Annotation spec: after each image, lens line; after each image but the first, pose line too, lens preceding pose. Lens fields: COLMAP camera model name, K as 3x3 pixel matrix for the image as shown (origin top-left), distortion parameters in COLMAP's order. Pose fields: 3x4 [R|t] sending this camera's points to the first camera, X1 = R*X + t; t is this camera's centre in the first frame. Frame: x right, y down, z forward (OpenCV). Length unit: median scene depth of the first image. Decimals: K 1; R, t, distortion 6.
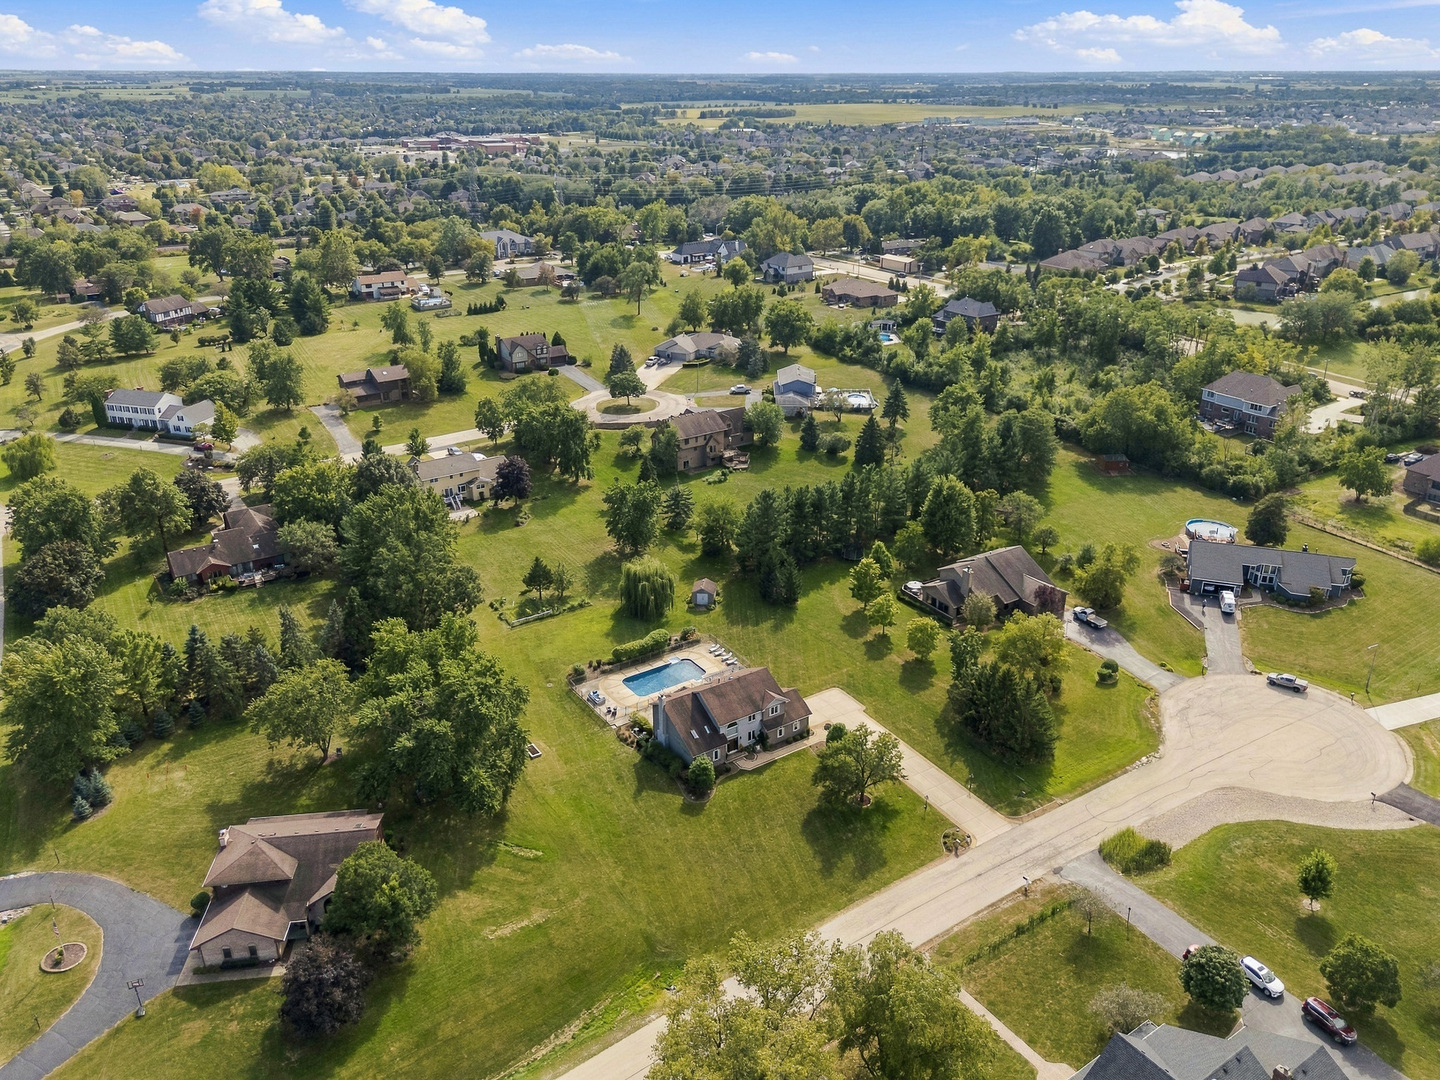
lens RADIAL K [[1060.5, 0, 716.2], [0, 1060.5, 545.7], [0, 0, 1]] dist [0.069755, -0.067628]
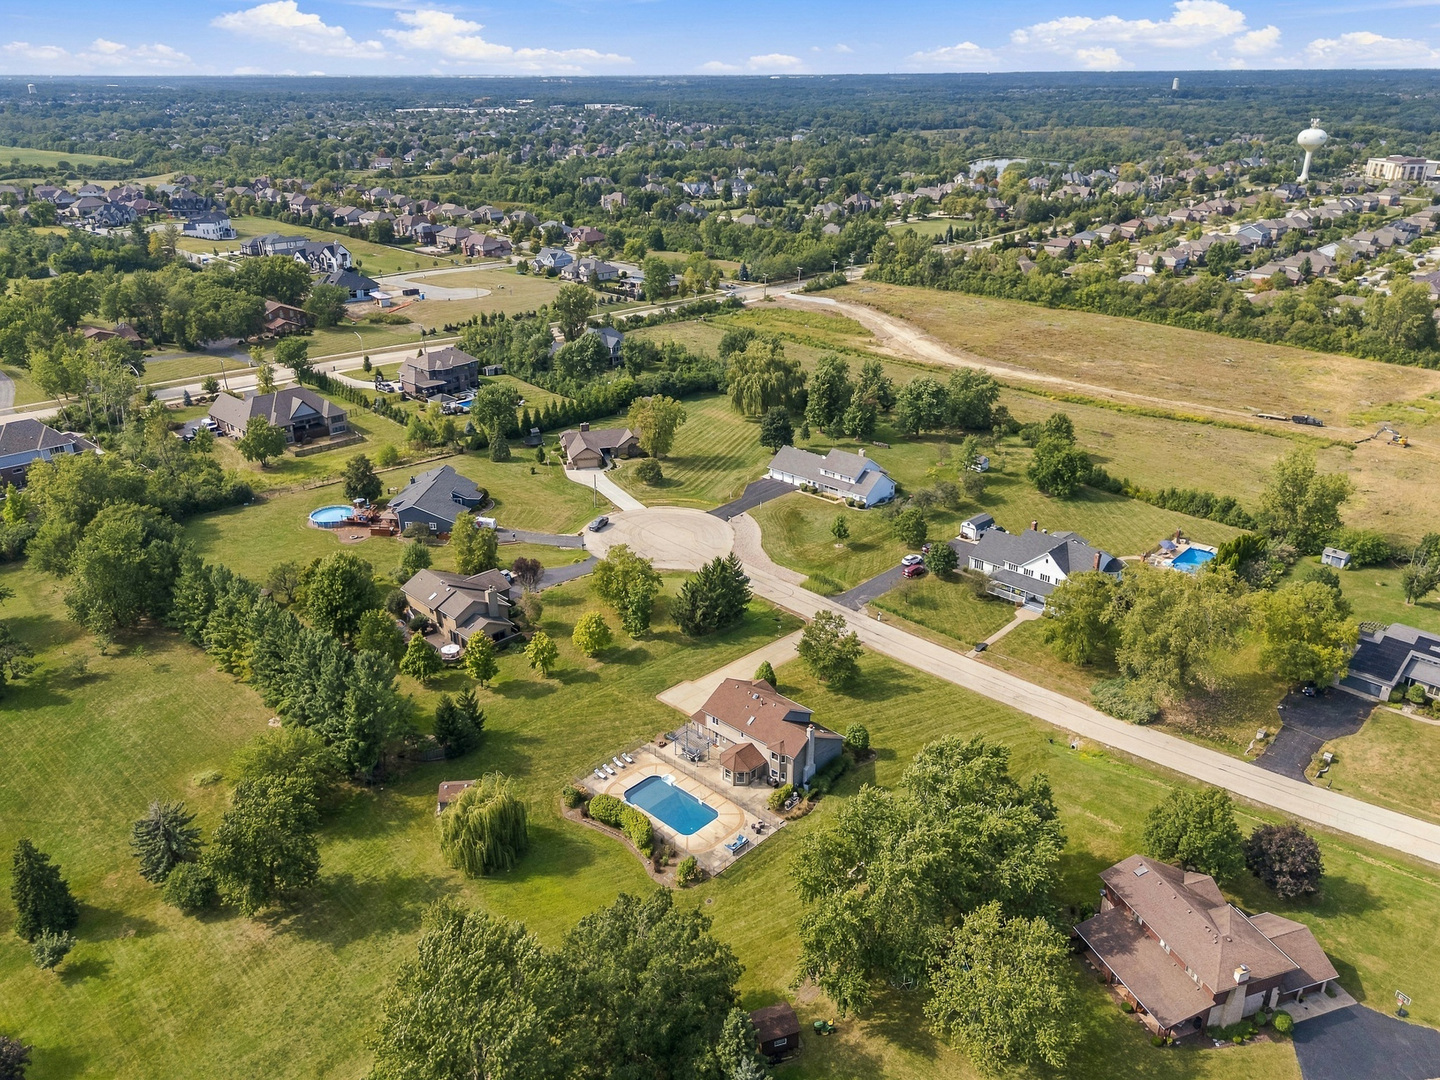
lens RADIAL K [[1060.5, 0, 724.1], [0, 1060.5, 530.6], [0, 0, 1]] dist [0.069755, -0.067628]
pose [[-0.214479, -0.379596, 0.899948, -0.654903], [0.399327, 0.806786, 0.435470, -0.355231], [-0.891368, 0.452772, -0.021456, 0.801539]]
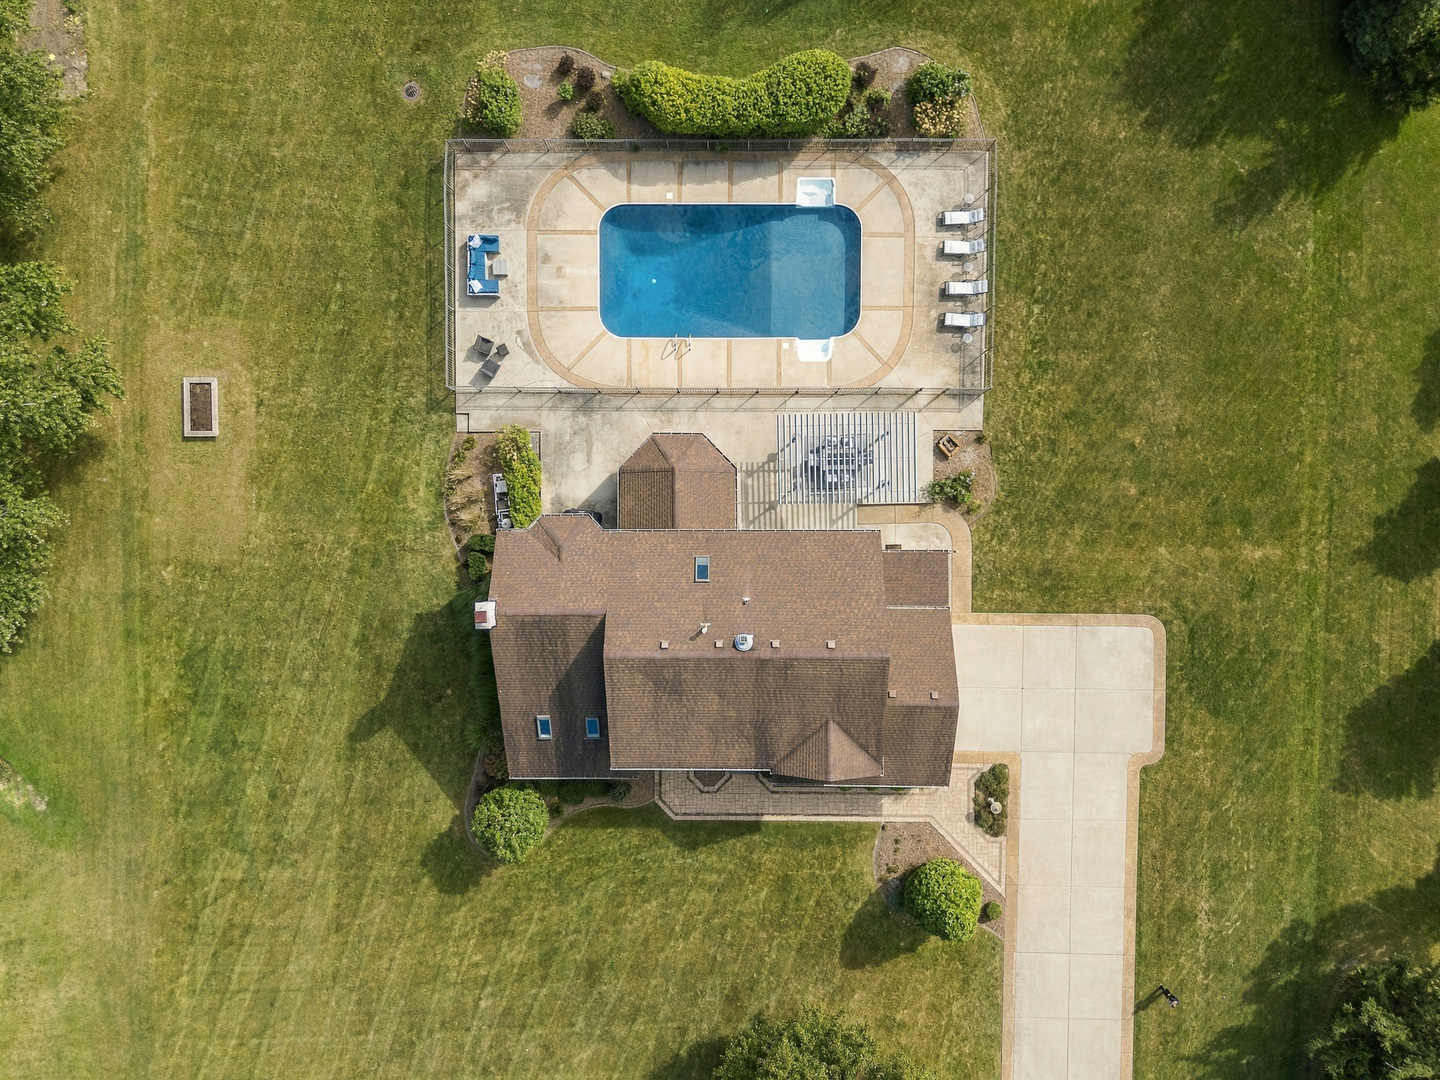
lens RADIAL K [[1060.5, 0, 716.9], [0, 1060.5, 543.7], [0, 0, 1]] dist [0.069755, -0.067628]
pose [[0.826712, 0.562611, -0.004049, -0.005586], [-0.214333, 0.321582, 0.922305, -0.123057], [0.520201, -0.761612, 0.386442, 0.741531]]
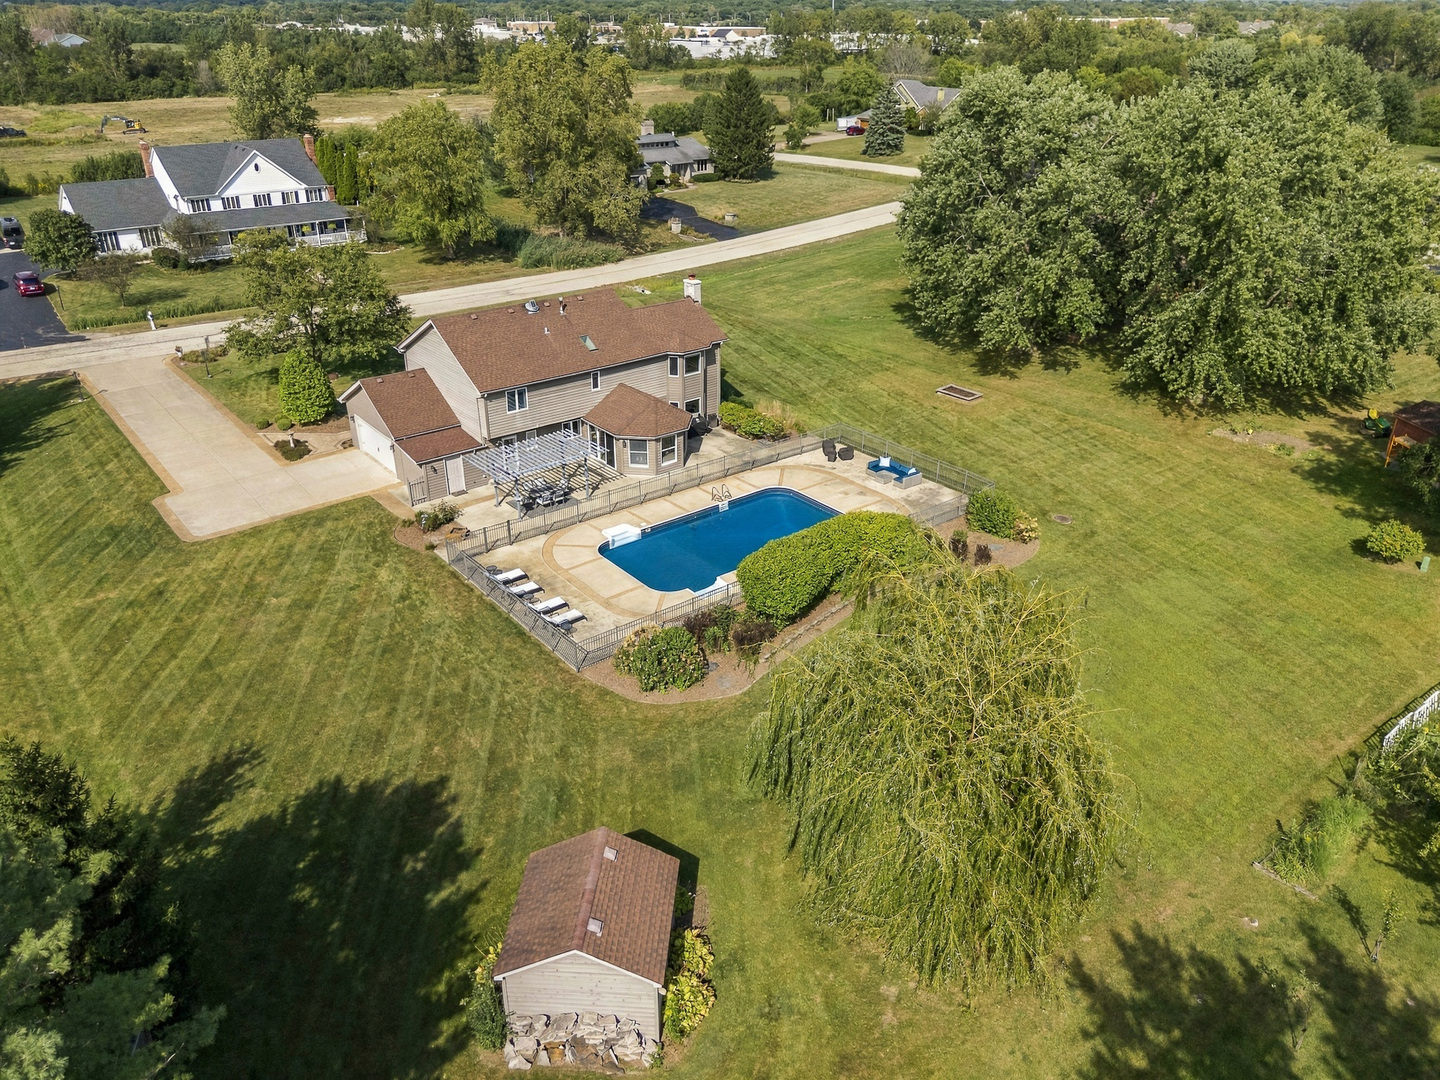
lens RADIAL K [[1060.5, 0, 716.3], [0, 1060.5, 541.9], [0, 0, 1]] dist [0.069755, -0.067628]
pose [[-0.997072, 0.033555, -0.068708, -0.021089], [-0.032074, 0.632148, 0.774183, -0.111362], [0.069411, 0.774121, -0.629221, 1.090500]]
